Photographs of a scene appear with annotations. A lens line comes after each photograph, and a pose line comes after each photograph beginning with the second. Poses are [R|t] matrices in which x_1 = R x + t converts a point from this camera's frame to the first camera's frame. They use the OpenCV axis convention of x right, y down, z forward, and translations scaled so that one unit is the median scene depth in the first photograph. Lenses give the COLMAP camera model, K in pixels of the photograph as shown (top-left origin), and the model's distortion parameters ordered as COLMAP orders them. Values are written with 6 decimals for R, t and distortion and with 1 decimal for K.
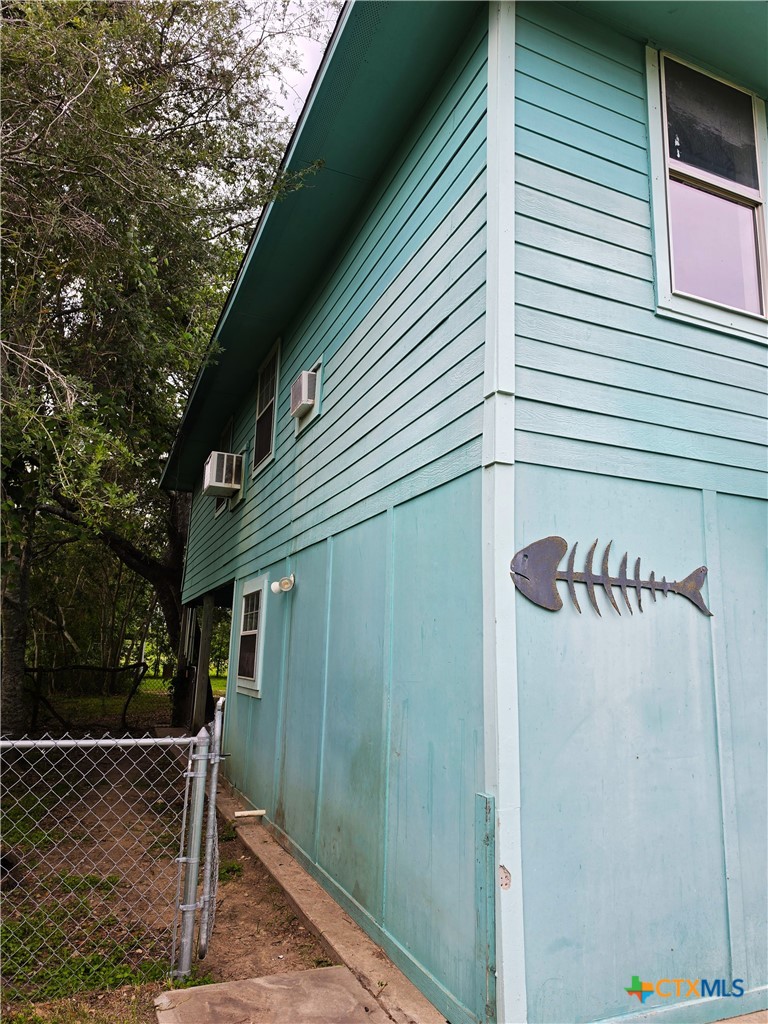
lens RADIAL K [[686.3, 0, 385.6], [0, 686.3, 517.1], [0, 0, 1]] dist [-0.004763, -0.001567]
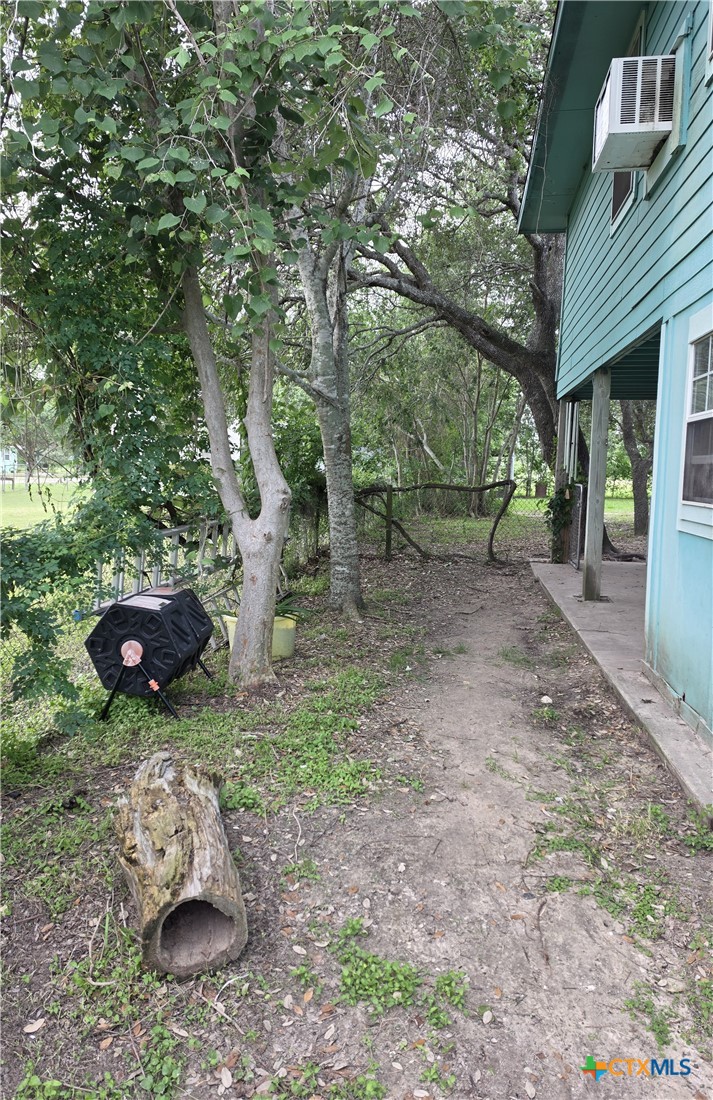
lens RADIAL K [[737.6, 0, 355.9], [0, 737.6, 552.2], [0, 0, 1]] dist [-0.012842, -0.007817]
pose [[0.855486, 0.044002, -0.515954, -0.063257], [0.112780, 0.956632, 0.268582, 0.042771], [0.505396, -0.287957, 0.813422, 0.191443]]
